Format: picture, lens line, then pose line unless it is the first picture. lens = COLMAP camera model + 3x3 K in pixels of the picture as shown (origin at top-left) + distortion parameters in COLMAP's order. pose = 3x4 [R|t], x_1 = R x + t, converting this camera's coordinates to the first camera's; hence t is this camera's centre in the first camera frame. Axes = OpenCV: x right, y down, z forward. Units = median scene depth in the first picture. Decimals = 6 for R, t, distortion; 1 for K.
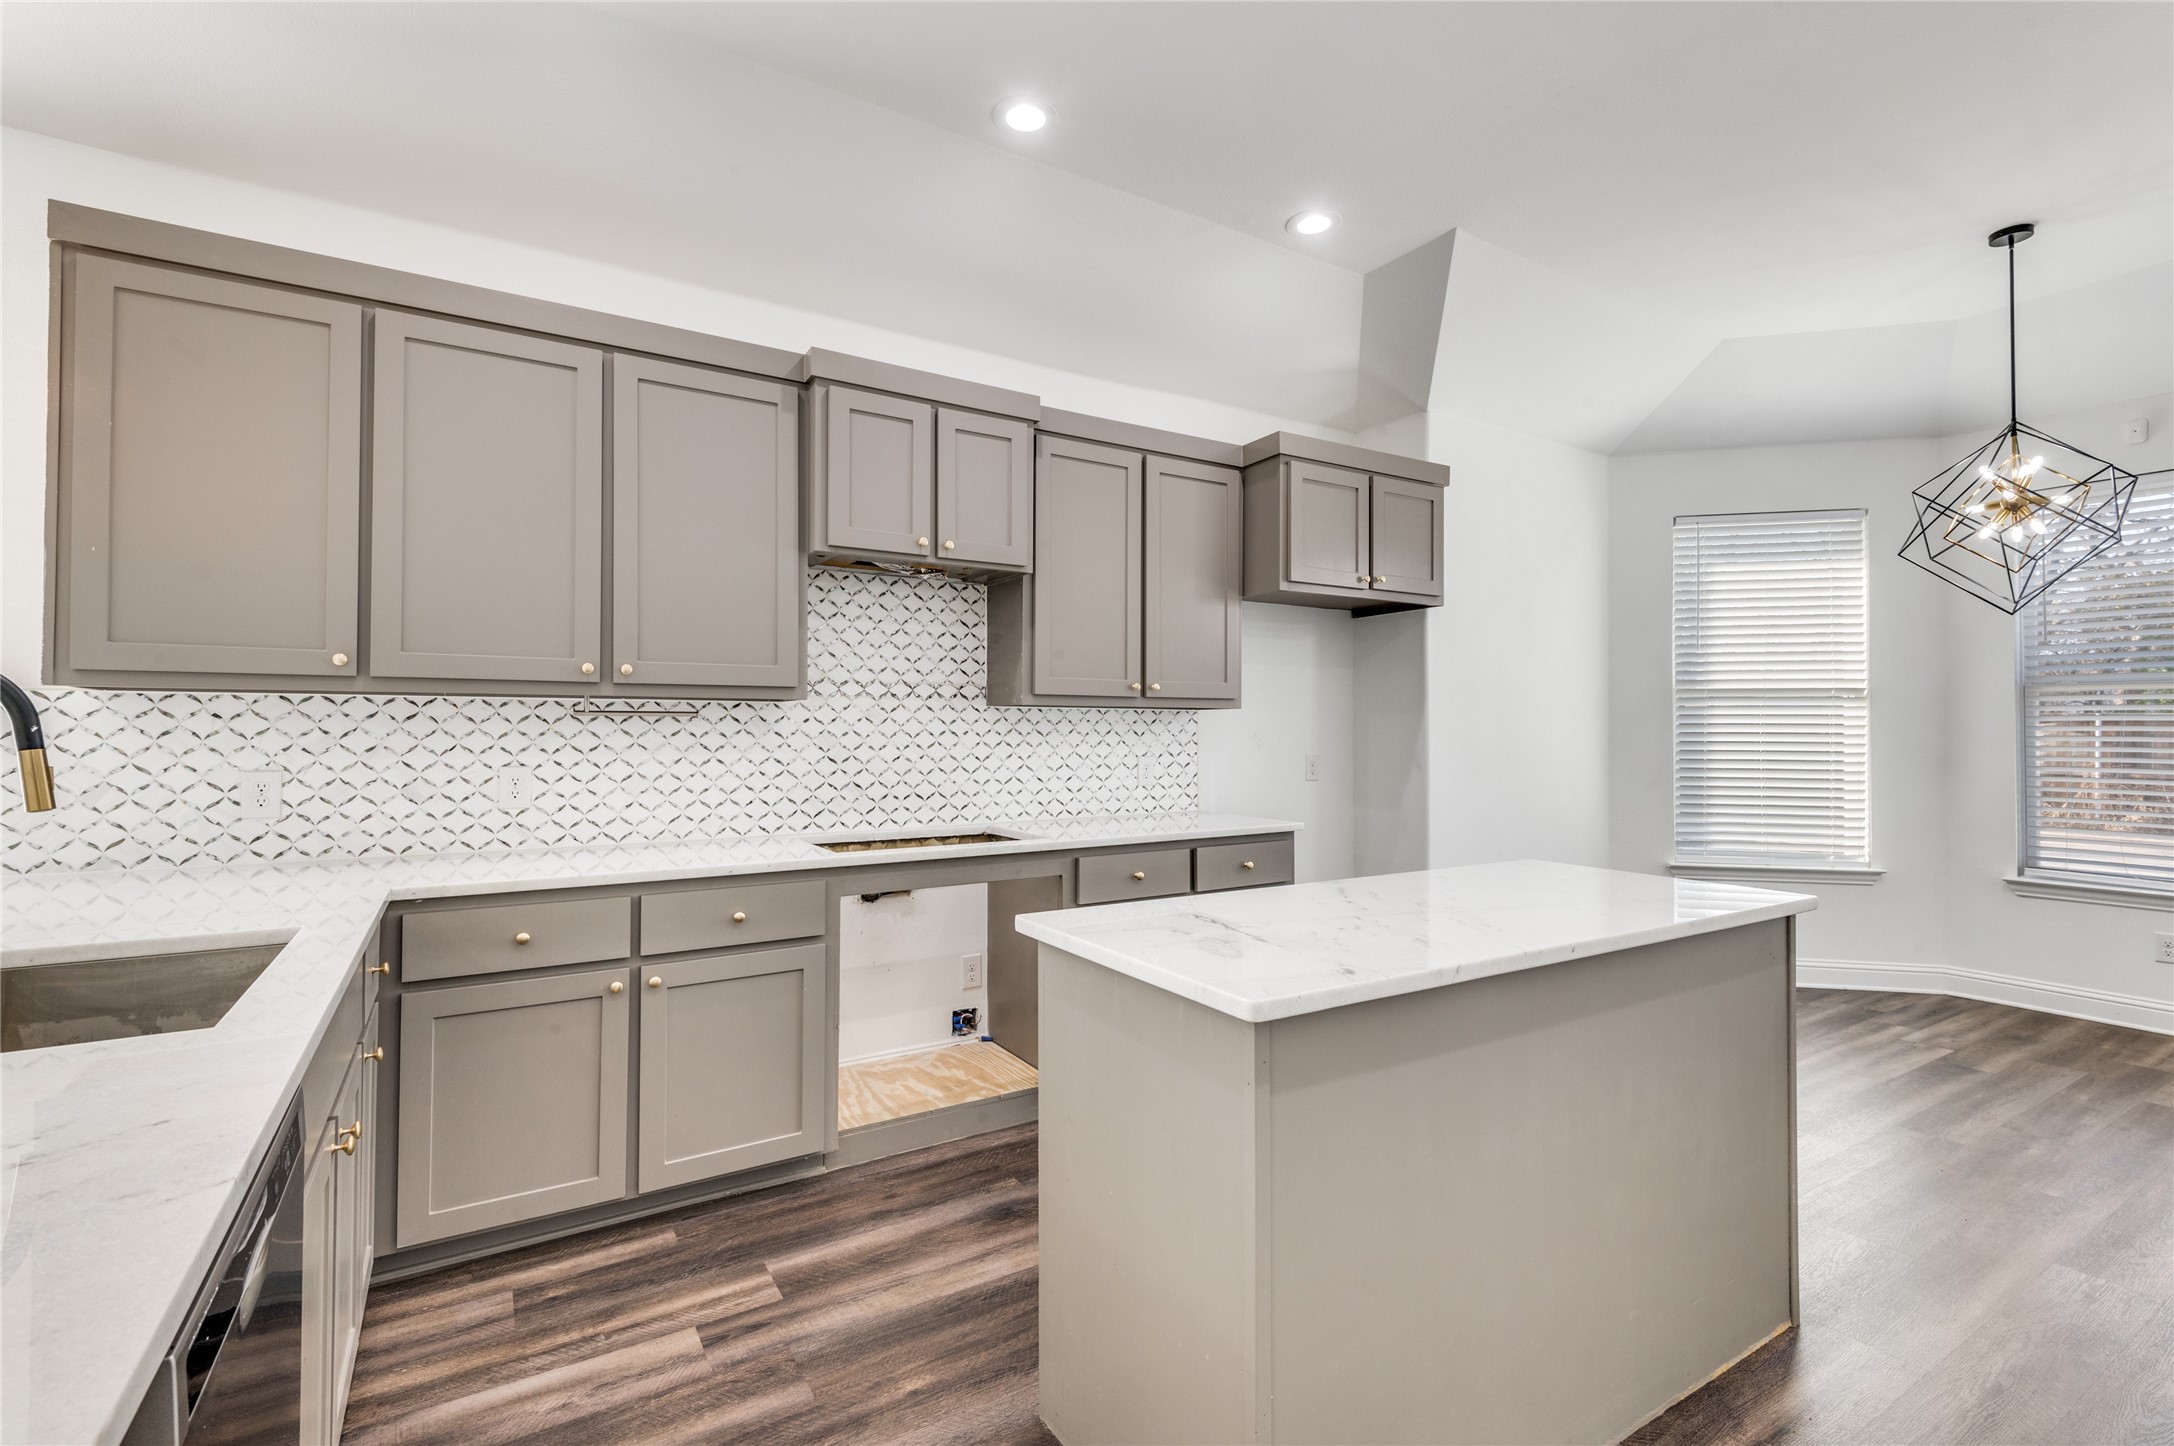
lens RADIAL K [[976.1, 0, 1081.0], [0, 976.1, 716.0], [0, 0, 1]] dist [0.025394, -0.015552]
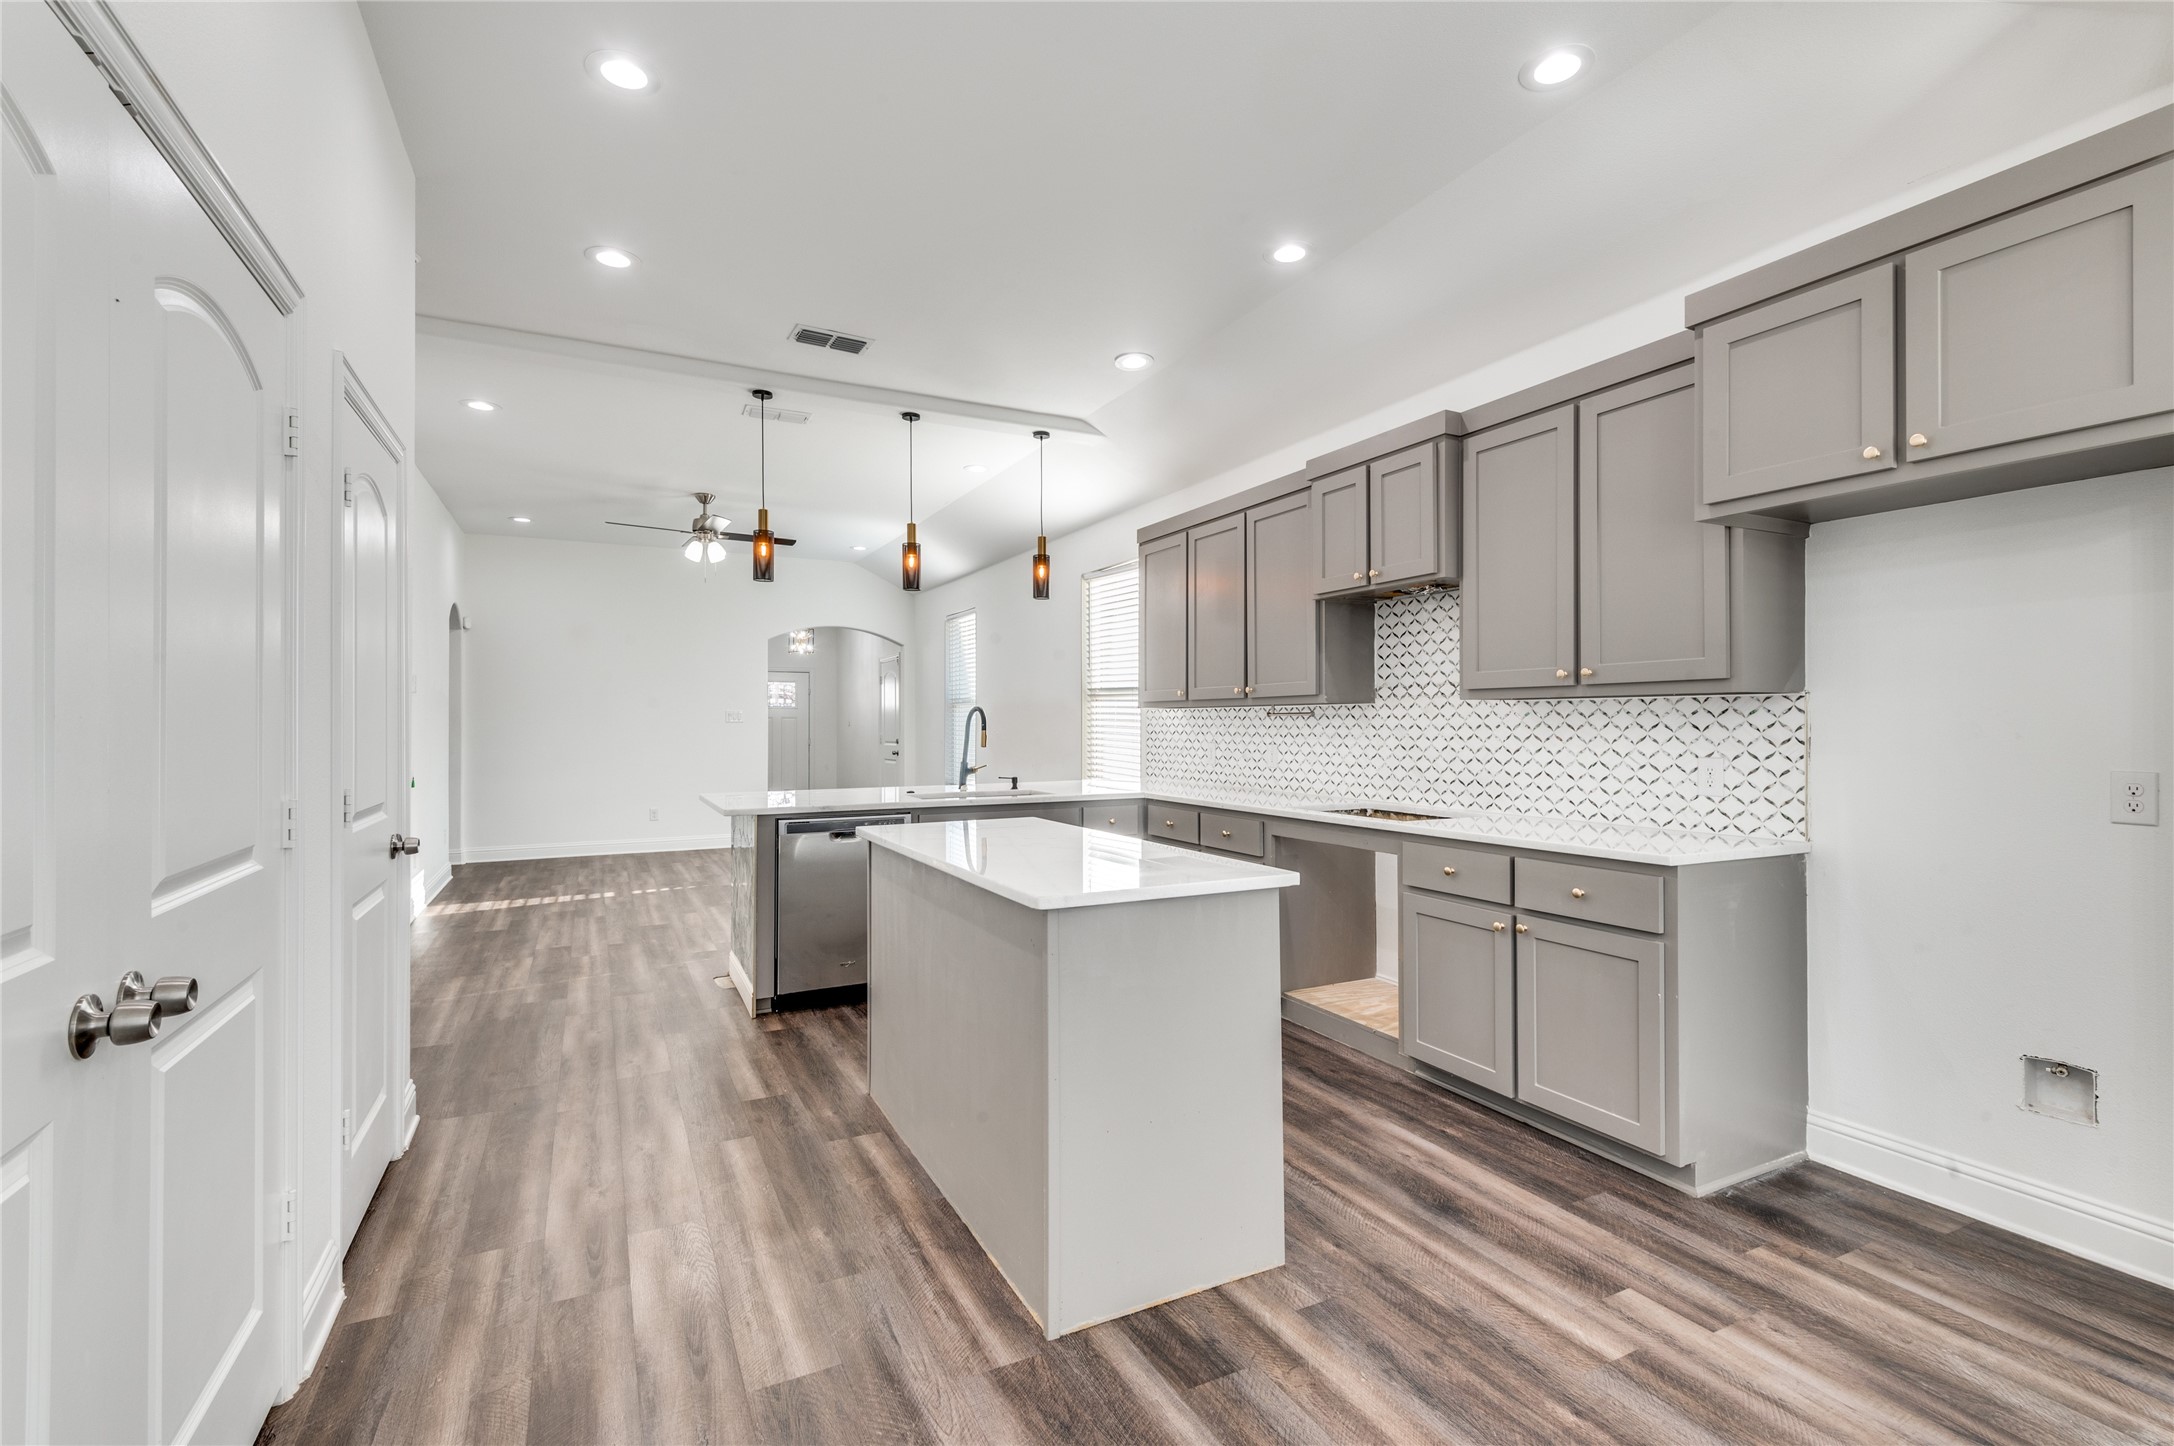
lens RADIAL K [[956.0, 0, 1082.5], [0, 956.0, 717.4], [0, 0, 1]] dist [0.045369, -0.025410]
pose [[-0.083317, -0.008230, -0.996489, 0.950538], [0.015842, 0.999829, -0.009582, 0.010397], [0.996397, -0.016585, -0.083172, 0.635675]]
